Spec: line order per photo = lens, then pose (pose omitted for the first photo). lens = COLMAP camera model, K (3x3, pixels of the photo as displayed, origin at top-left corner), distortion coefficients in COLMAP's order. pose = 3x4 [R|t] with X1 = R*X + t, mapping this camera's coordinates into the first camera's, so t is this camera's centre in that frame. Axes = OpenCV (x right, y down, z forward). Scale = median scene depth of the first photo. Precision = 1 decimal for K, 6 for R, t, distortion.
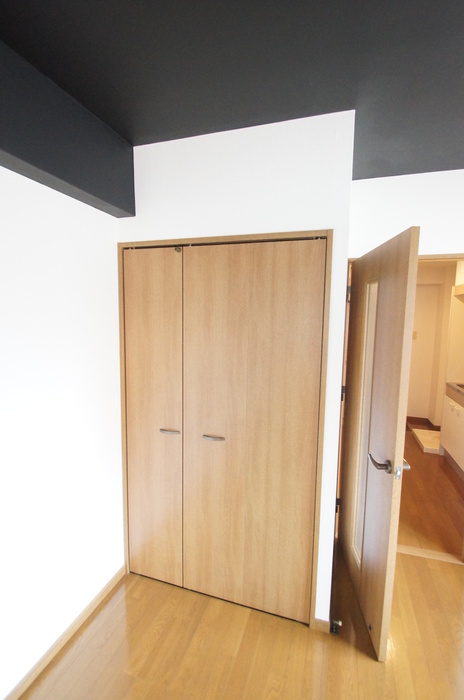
lens RADIAL K [[310.0, 0, 245.9], [0, 310.0, 344.7], [0, 0, 1]] dist [-0.000343, -0.008817]
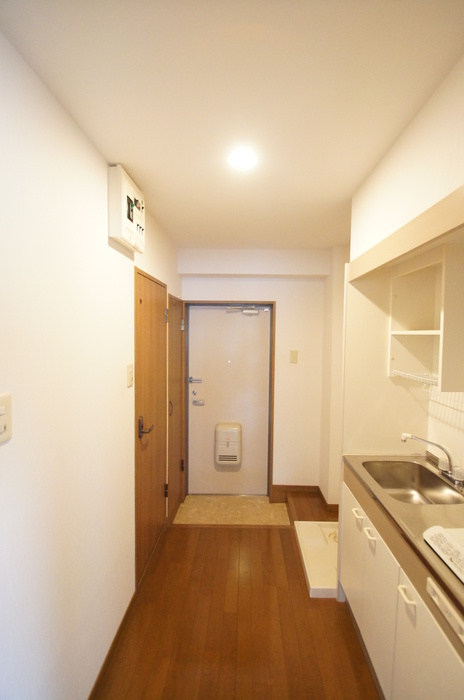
lens RADIAL K [[310.0, 0, 237.6], [0, 310.0, 349.0], [0, 0, 1]] dist [-0.000343, -0.008817]
pose [[0.966013, -0.021322, 0.257614, 0.778714], [0.033662, 0.998482, -0.043585, -0.073347], [-0.256294, 0.050776, 0.965264, 1.203181]]
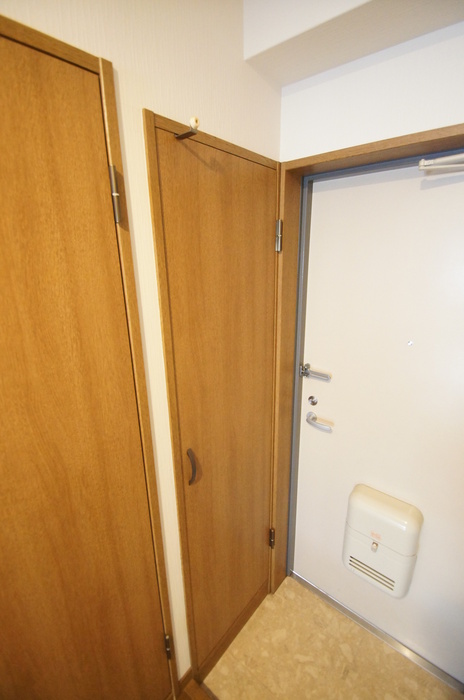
lens RADIAL K [[310.0, 0, 245.3], [0, 310.0, 347.3], [0, 0, 1]] dist [-0.000343, -0.008817]
pose [[0.924087, 0.082218, -0.373234, 1.152523], [-0.009886, 0.981402, 0.191711, -0.196384], [0.382055, -0.173468, 0.907713, 2.377148]]
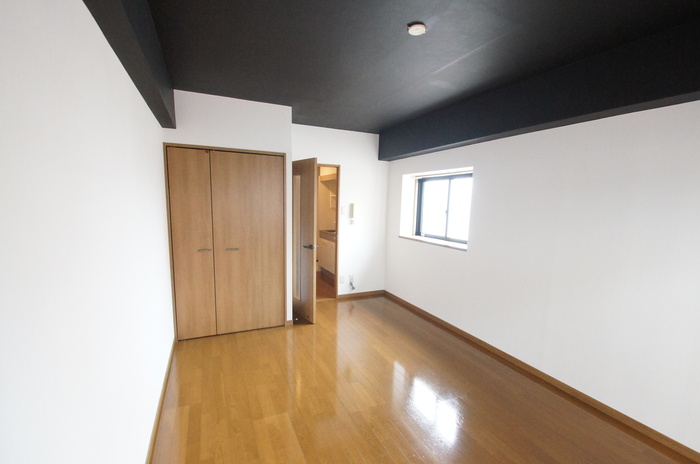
lens RADIAL K [[310.0, 0, 358.9], [0, 310.0, 242.9], [0, 0, 1]] dist [-0.000343, -0.008817]
pose [[0.736016, -0.091295, 0.670780, -0.846412], [0.054782, 0.995647, 0.075400, 0.155743], [-0.674744, -0.018749, 0.737814, -1.022795]]
